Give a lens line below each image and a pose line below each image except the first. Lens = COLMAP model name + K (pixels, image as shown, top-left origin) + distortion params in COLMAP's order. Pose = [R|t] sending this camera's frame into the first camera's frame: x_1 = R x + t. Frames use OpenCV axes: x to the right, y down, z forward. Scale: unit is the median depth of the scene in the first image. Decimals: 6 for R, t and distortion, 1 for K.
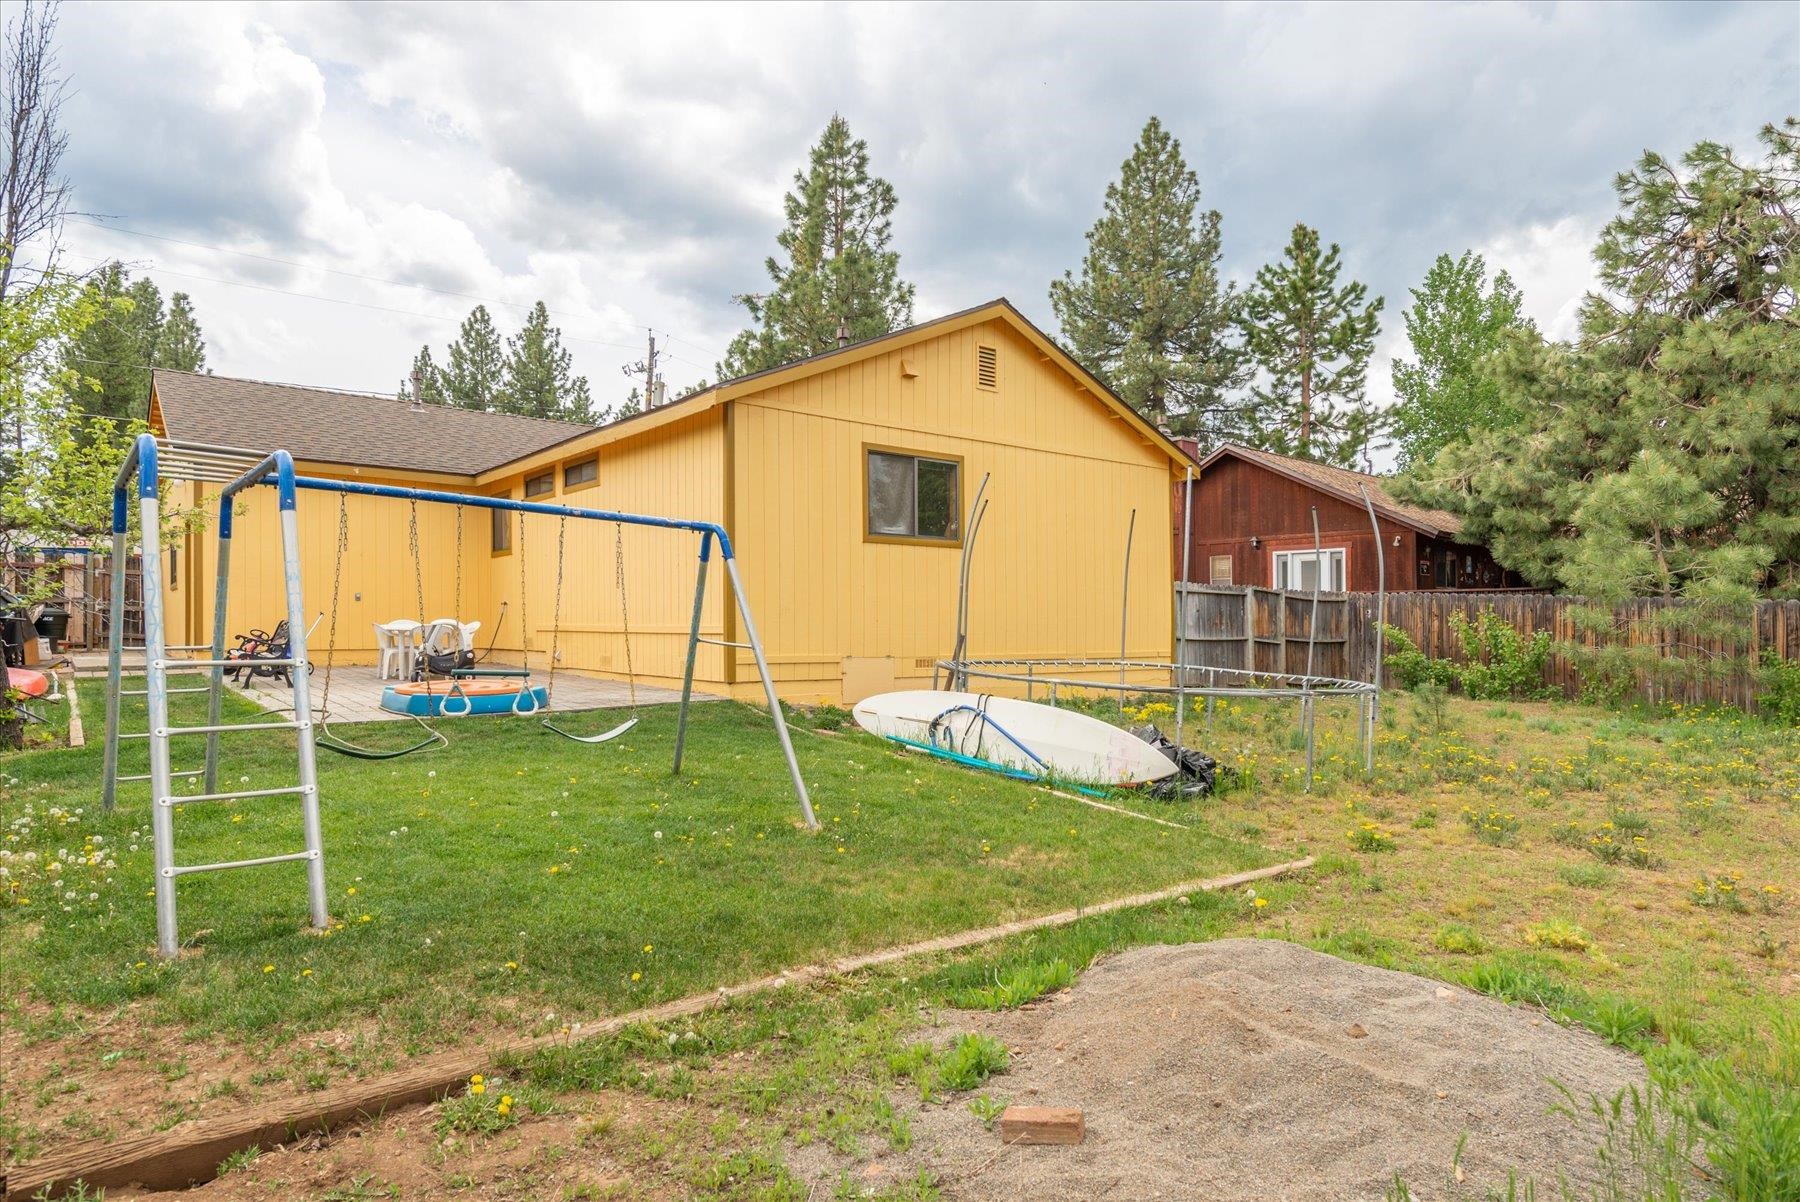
lens RADIAL K [[1079.0, 0, 900.0], [0, 1079.0, 601.0], [0, 0, 1]] dist [-0.000171, -0.001825]
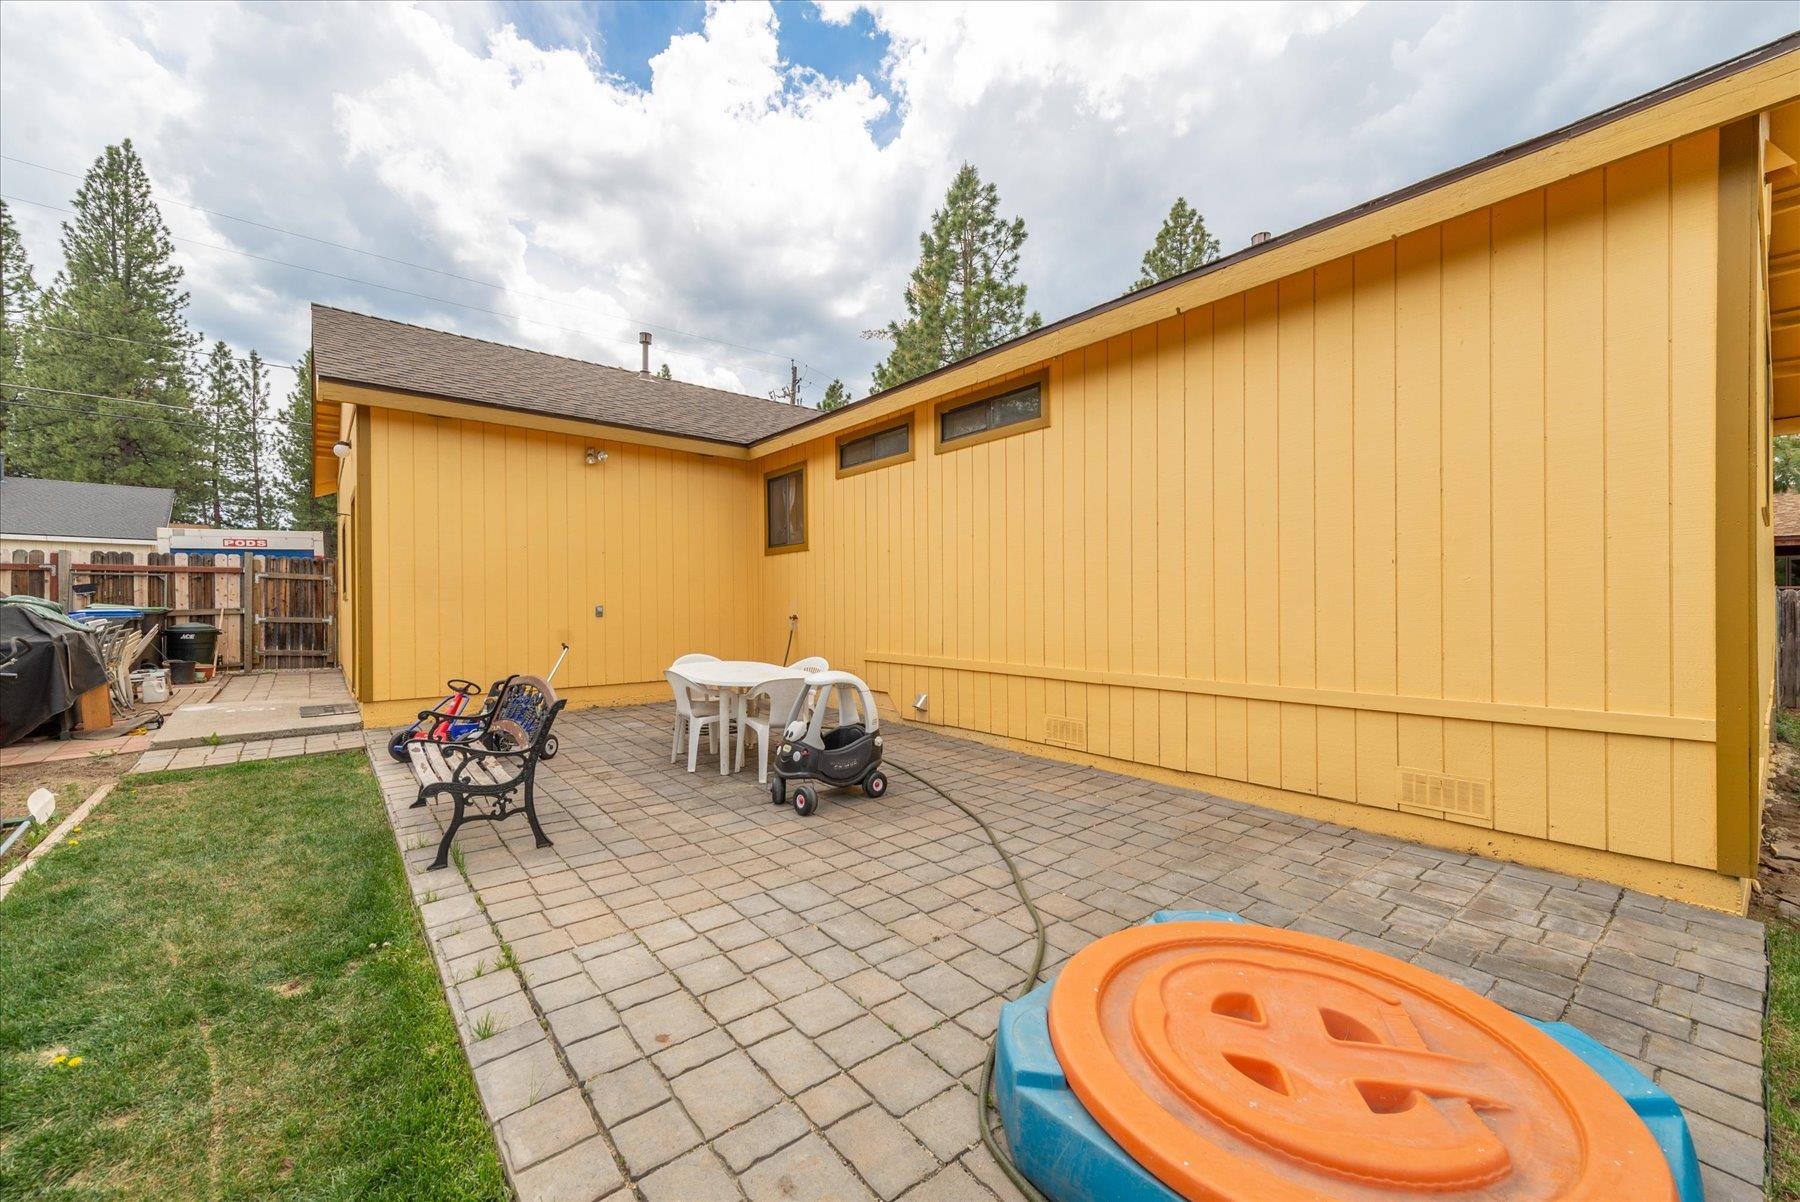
lens RADIAL K [[721.7, 0, 896.4], [0, 721.7, 591.6], [0, 0, 1]] dist [0.000541, -0.000172]
pose [[0.999831, -0.008051, 0.016515, -0.149607], [0.007951, 0.999950, 0.006097, -0.008557], [-0.016563, -0.005965, 0.999845, 0.248685]]
